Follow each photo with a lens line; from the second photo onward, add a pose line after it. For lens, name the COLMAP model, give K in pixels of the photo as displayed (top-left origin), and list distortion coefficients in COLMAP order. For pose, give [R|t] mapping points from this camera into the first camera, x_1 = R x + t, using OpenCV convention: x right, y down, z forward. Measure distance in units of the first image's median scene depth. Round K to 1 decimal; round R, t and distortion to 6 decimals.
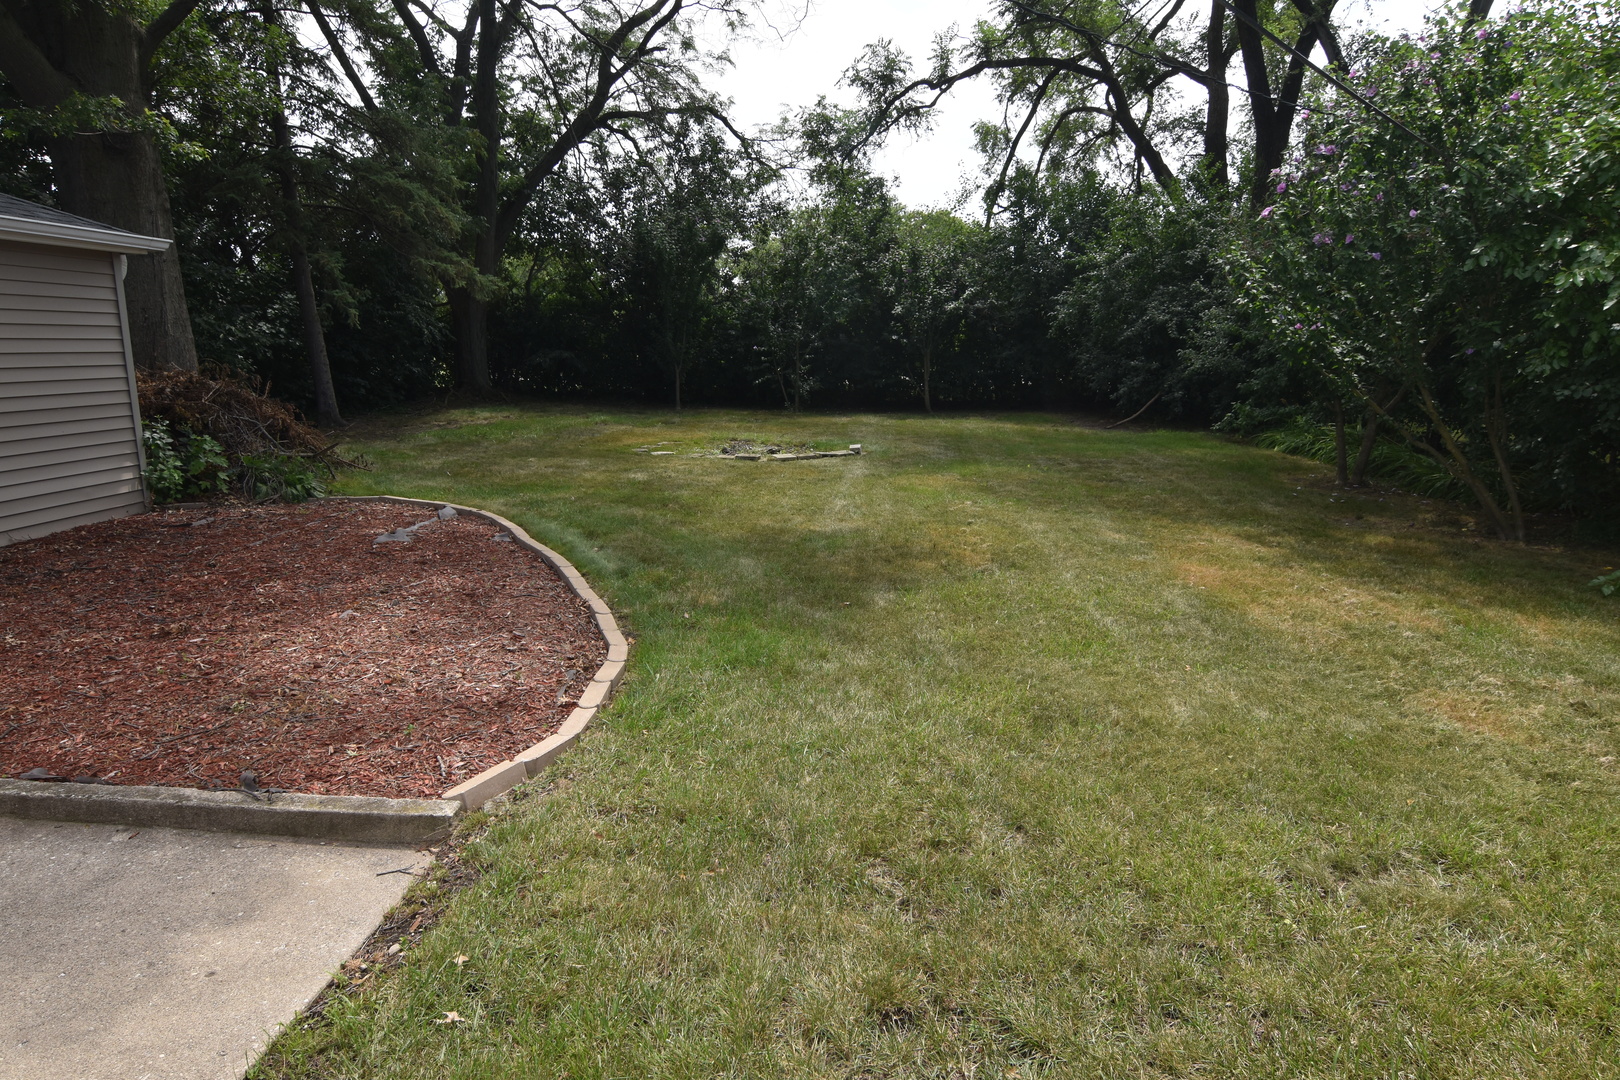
lens RADIAL K [[1002.9, 0, 809.3], [0, 1002.9, 545.6], [0, 0, 1]] dist [-0.016555, 0.000449]
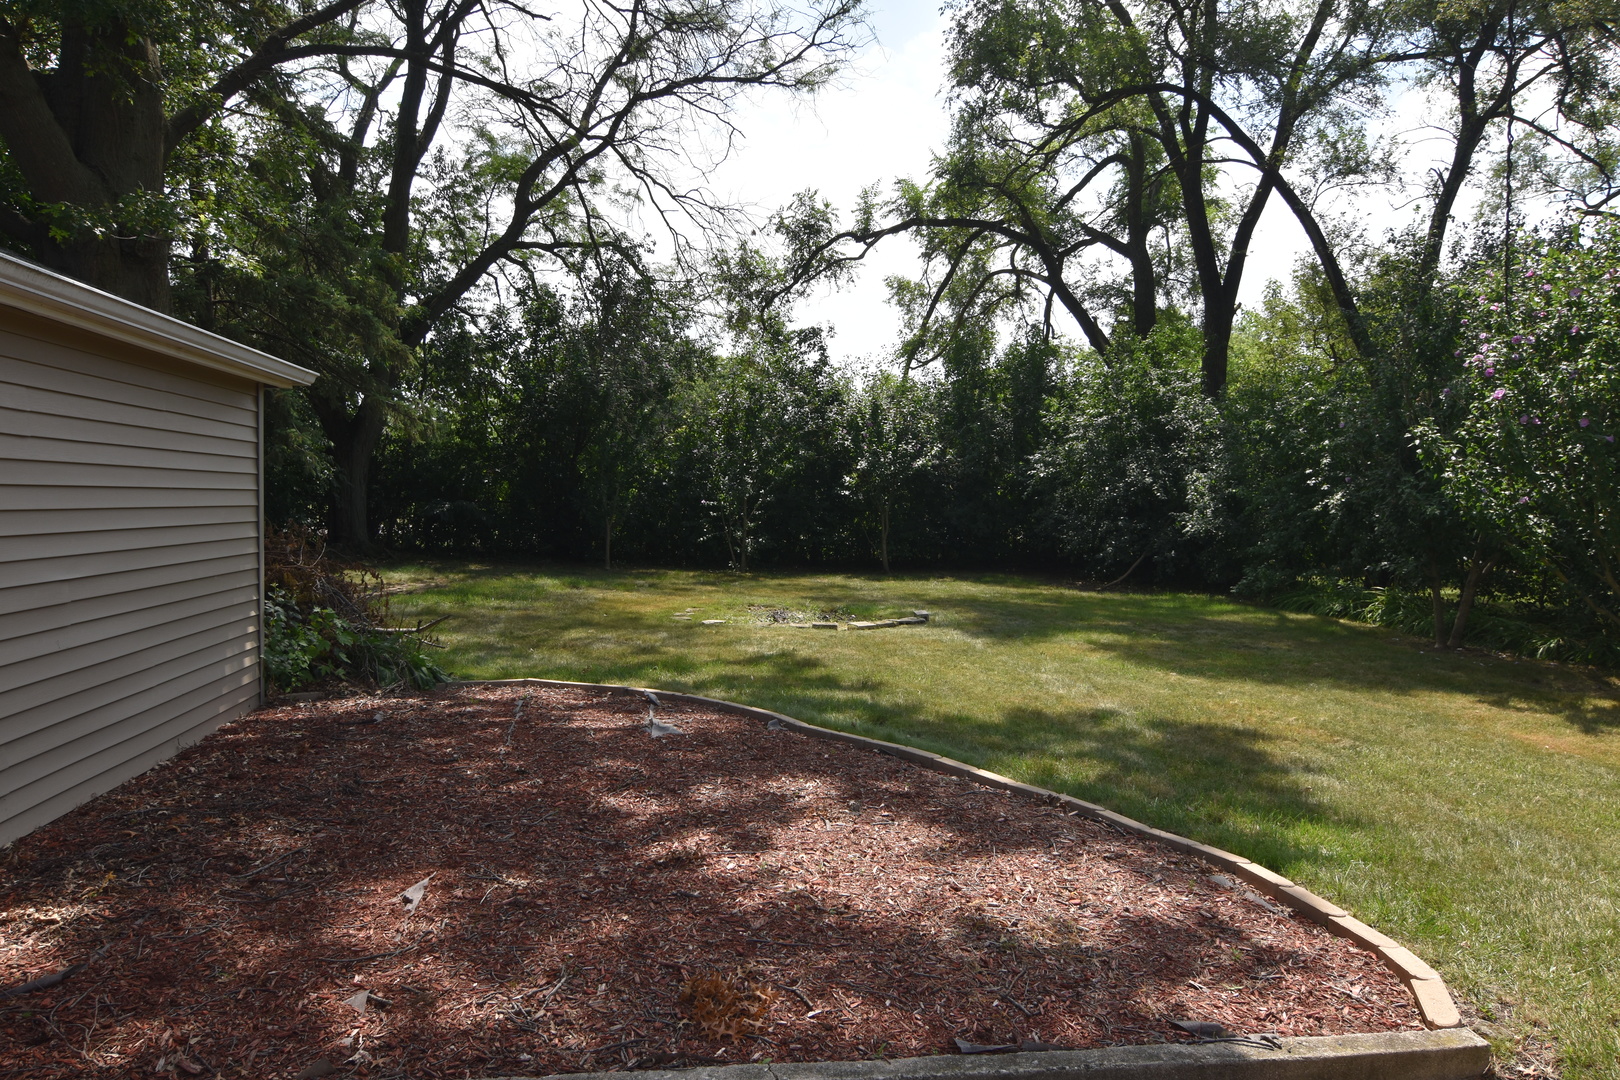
lens RADIAL K [[1115.8, 0, 809.6], [0, 1115.8, 534.5], [0, 0, 1]] dist [0.007490, -0.007339]
pose [[0.974897, 0.008657, 0.222487, -0.161162], [0.027229, 0.987108, -0.157721, -0.006112], [-0.220984, 0.159820, 0.962093, 0.011196]]
